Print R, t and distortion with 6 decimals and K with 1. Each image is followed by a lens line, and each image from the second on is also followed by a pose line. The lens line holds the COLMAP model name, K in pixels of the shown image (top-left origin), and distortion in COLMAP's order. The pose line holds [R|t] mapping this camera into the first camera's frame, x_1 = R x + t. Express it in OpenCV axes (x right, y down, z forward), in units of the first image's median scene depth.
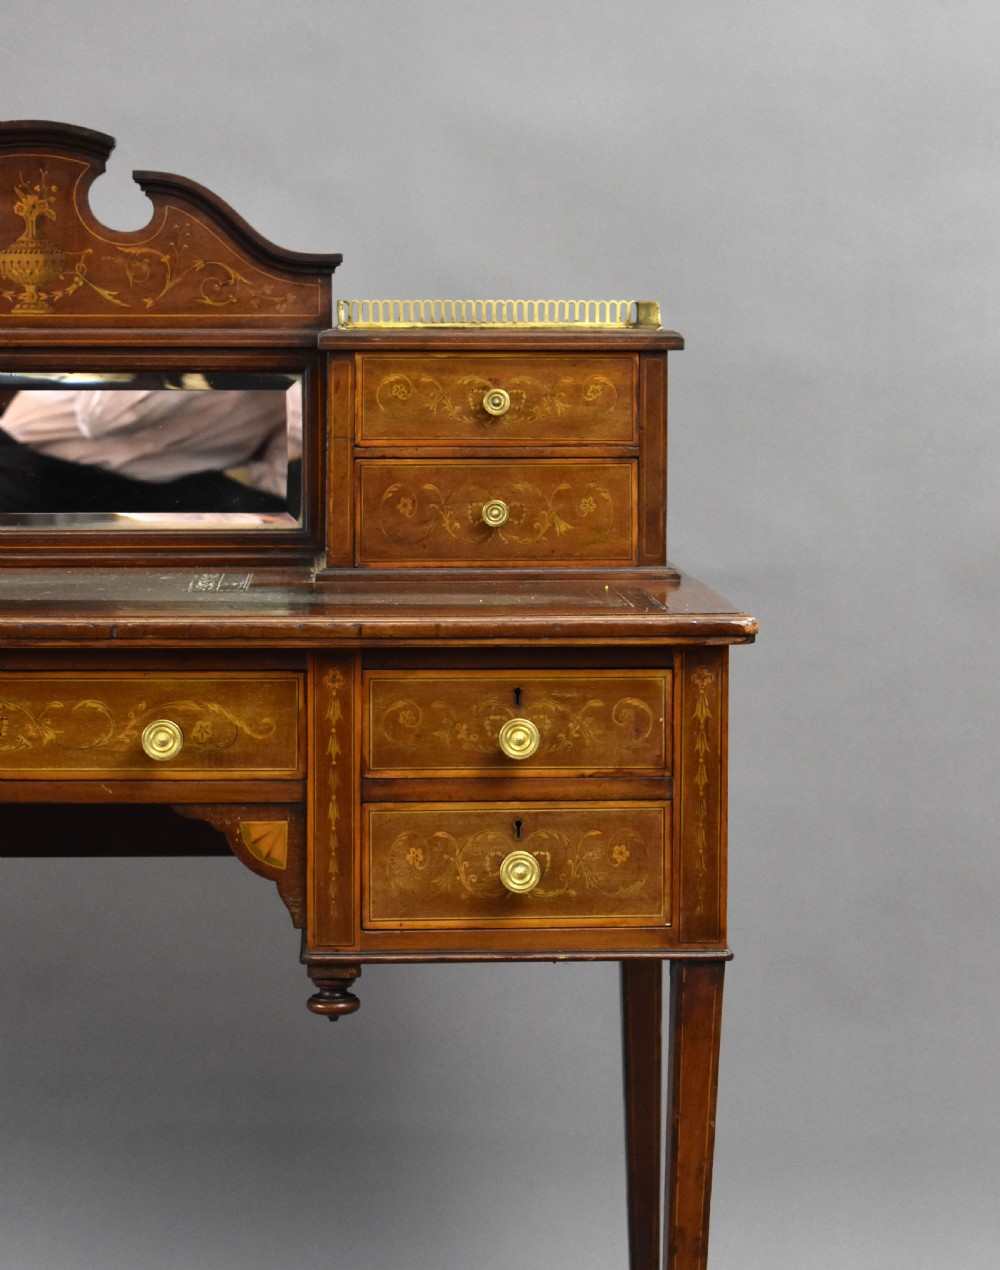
lens RADIAL K [[3801.5, 0, 522.7], [0, 3801.5, 516.3], [0, 0, 1]] dist [0.070692, -0.046513]
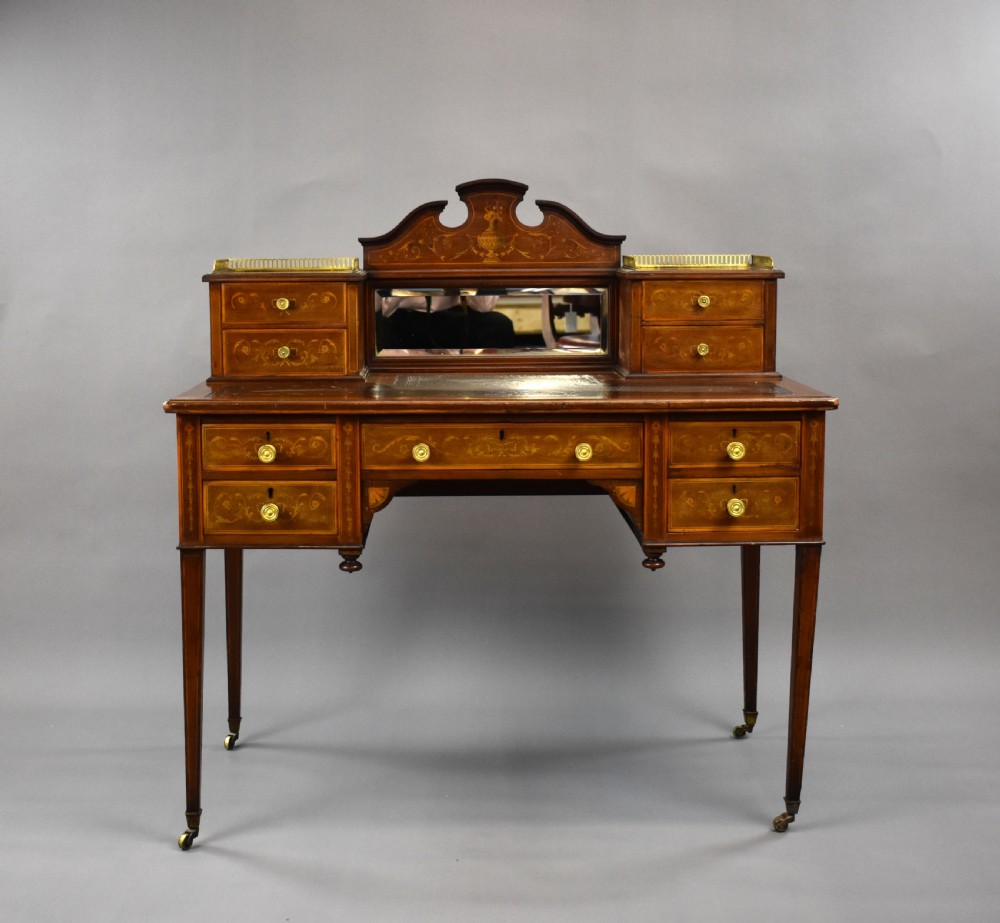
lens RADIAL K [[1651.2, 0, 486.8], [0, 1651.2, 435.6], [0, 0, 1]] dist [-0.063997, -0.023702]
pose [[0.999598, -0.004395, -0.028000, -0.110673], [0.006386, 0.997426, 0.071420, -0.021134], [0.027614, -0.071570, 0.997053, -0.007475]]
